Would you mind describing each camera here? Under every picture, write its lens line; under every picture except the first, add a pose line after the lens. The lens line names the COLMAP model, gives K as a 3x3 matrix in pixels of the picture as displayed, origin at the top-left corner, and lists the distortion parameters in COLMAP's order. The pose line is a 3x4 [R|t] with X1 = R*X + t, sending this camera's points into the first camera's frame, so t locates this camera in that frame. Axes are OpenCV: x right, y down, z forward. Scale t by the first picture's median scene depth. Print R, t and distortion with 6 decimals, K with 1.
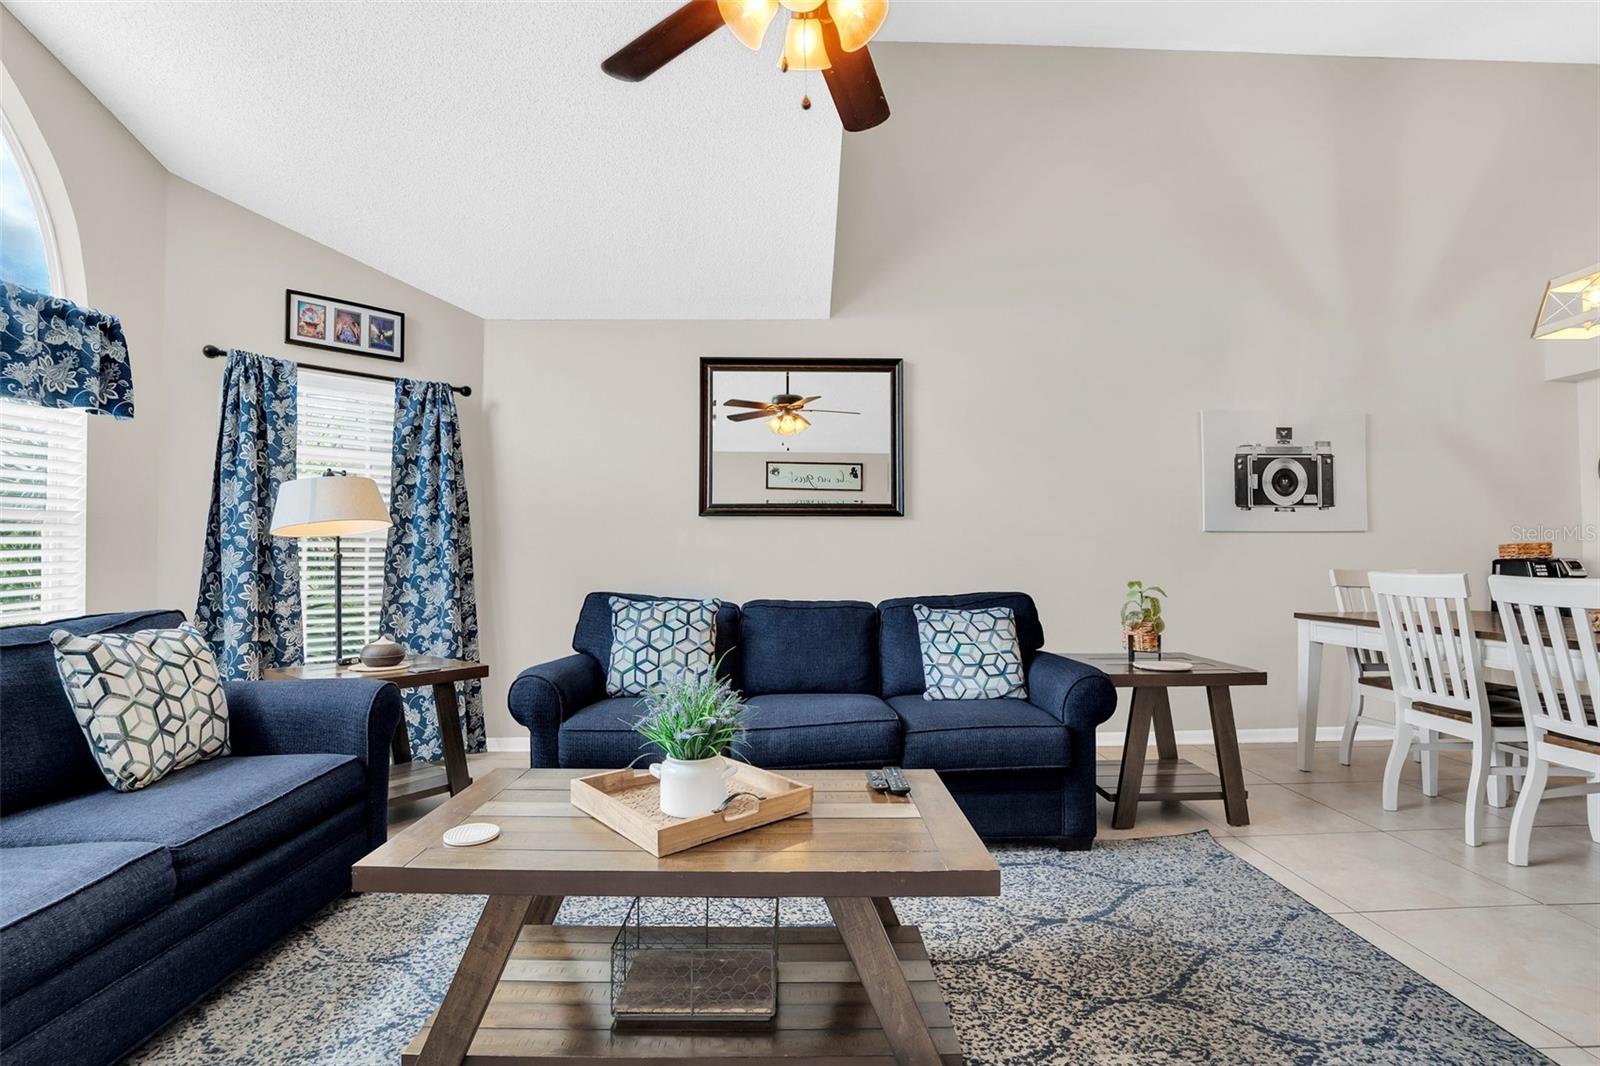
lens RADIAL K [[721.5, 0, 800.1], [0, 721.5, 550.7], [0, 0, 1]] dist [-0.042723, 0.011057]
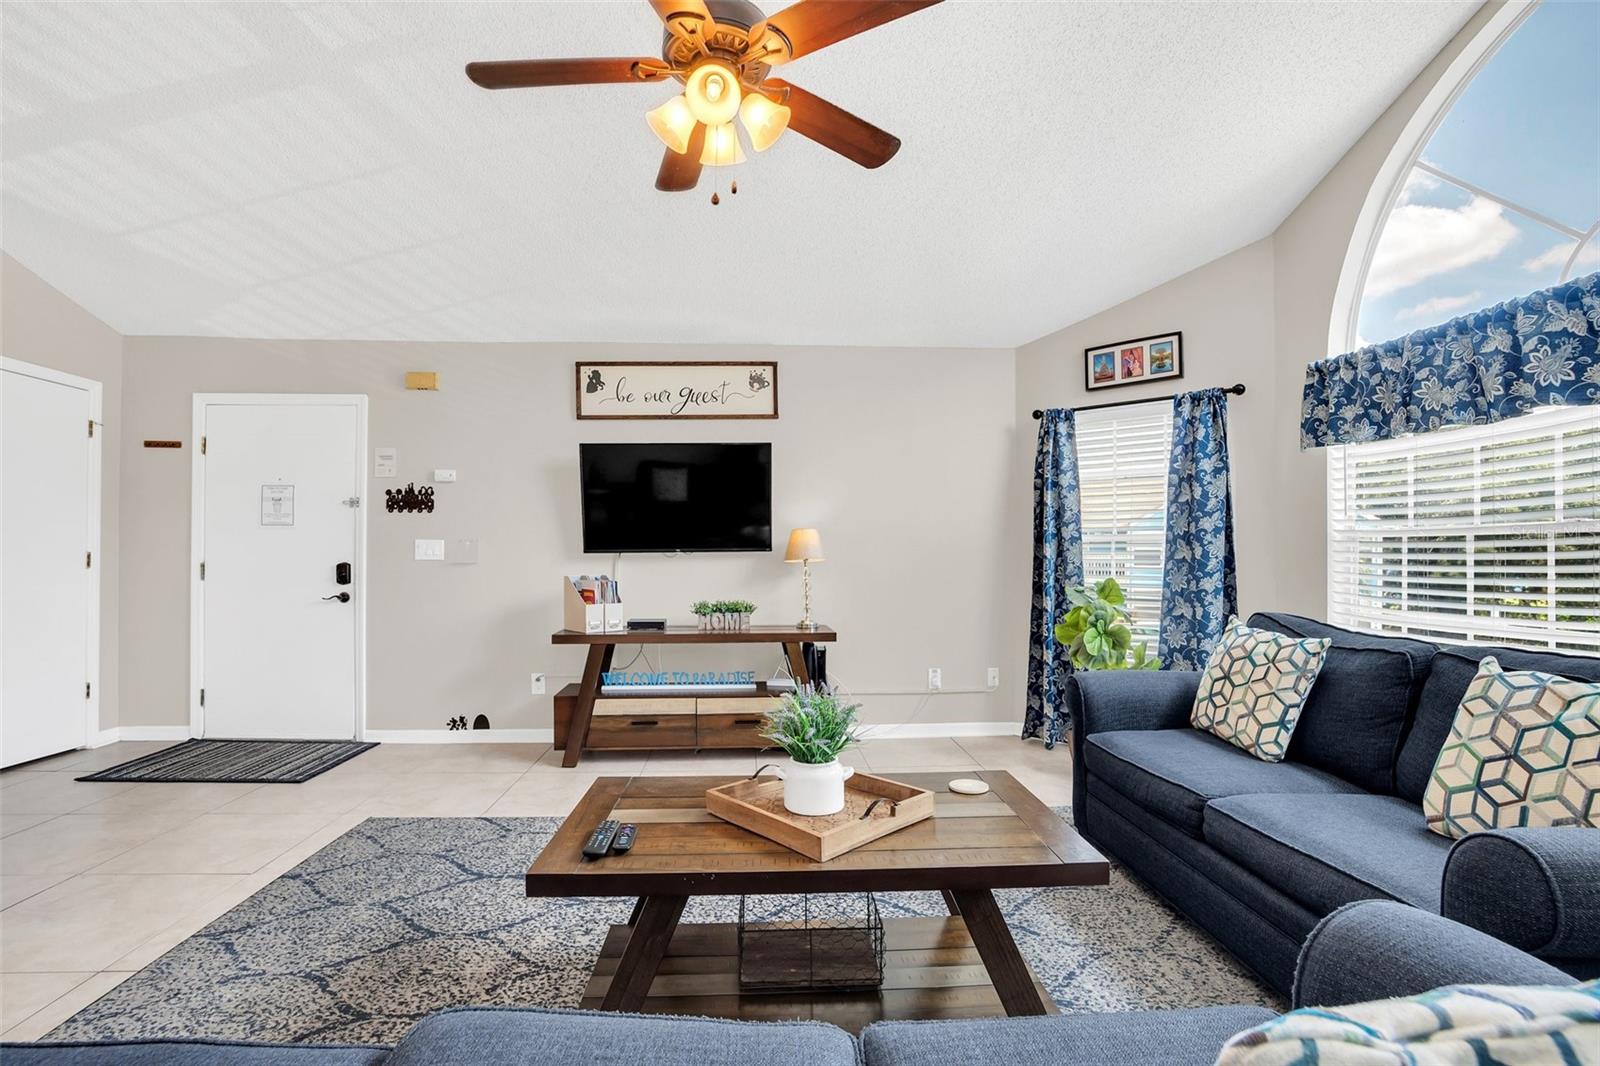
lens RADIAL K [[721.5, 0, 800.1], [0, 721.5, 550.7], [0, 0, 1]] dist [-0.042723, 0.011057]
pose [[-0.999226, 0.000504, -0.039339, -0.040723], [0.001394, 0.999744, -0.022586, -0.006264], [0.039317, -0.022623, -0.998971, 1.047273]]
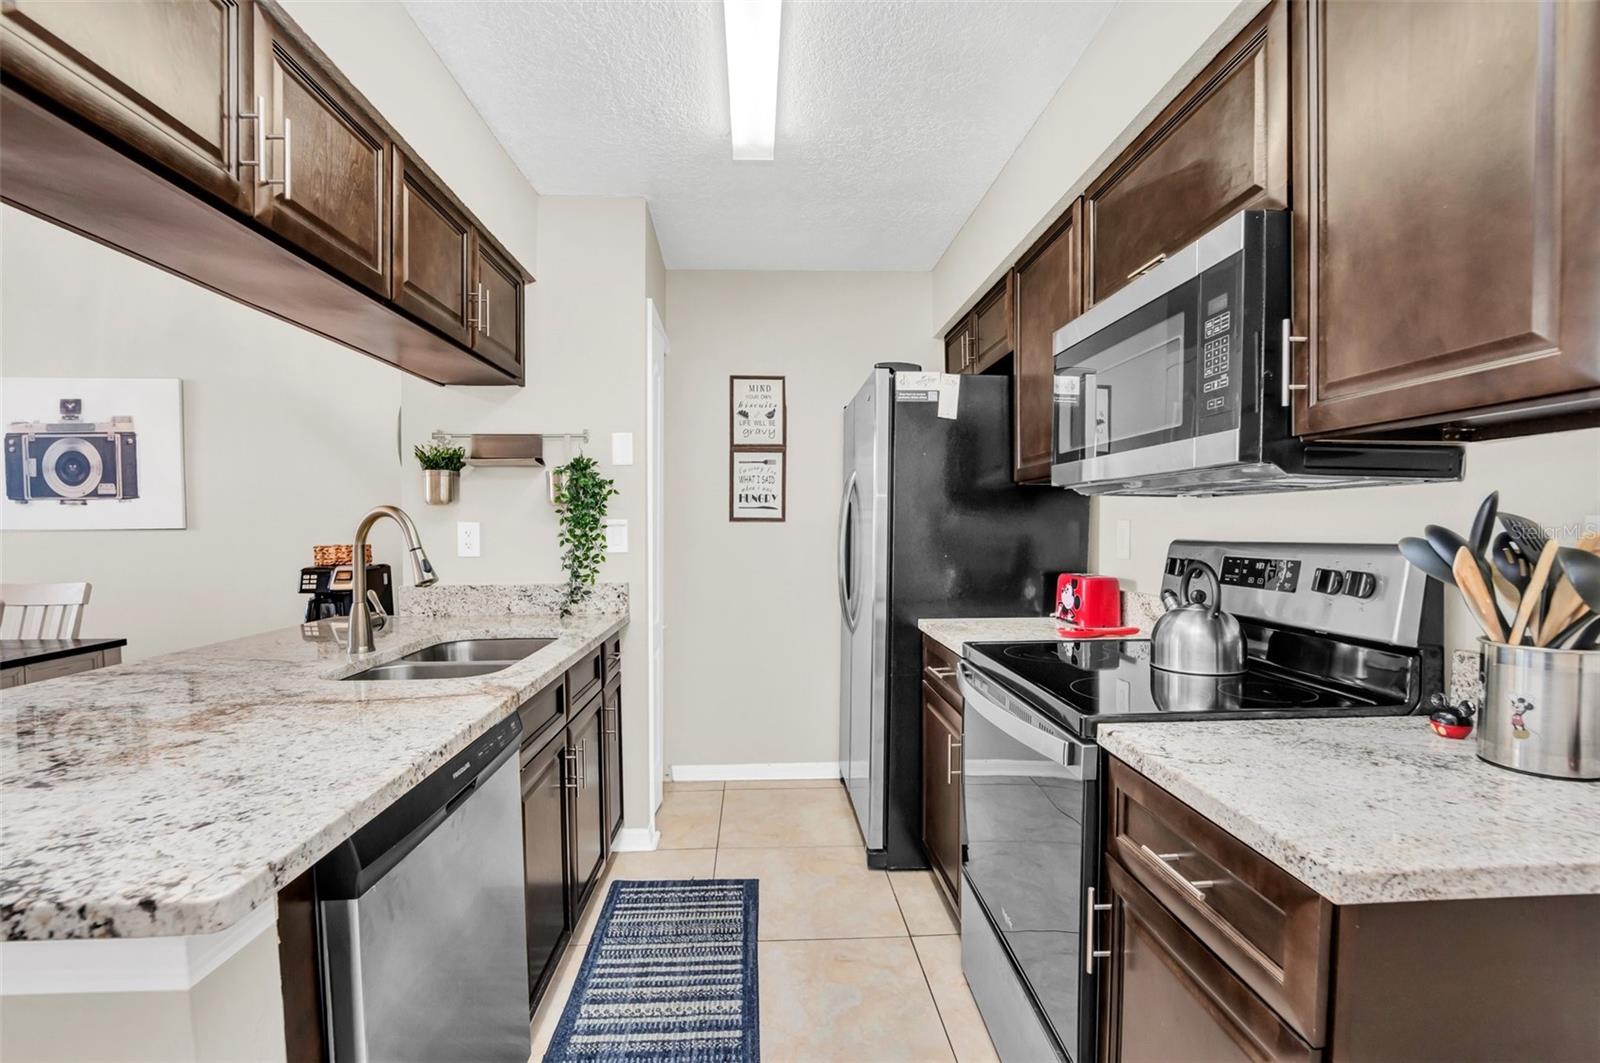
lens RADIAL K [[721.5, 0, 800.1], [0, 721.5, 549.2], [0, 0, 1]] dist [-0.042723, 0.011057]
pose [[0.999682, -0.002169, 0.025111, 1.814711], [0.000939, 0.998804, 0.048883, -0.052960], [-0.025187, -0.048844, 0.998489, 0.234750]]
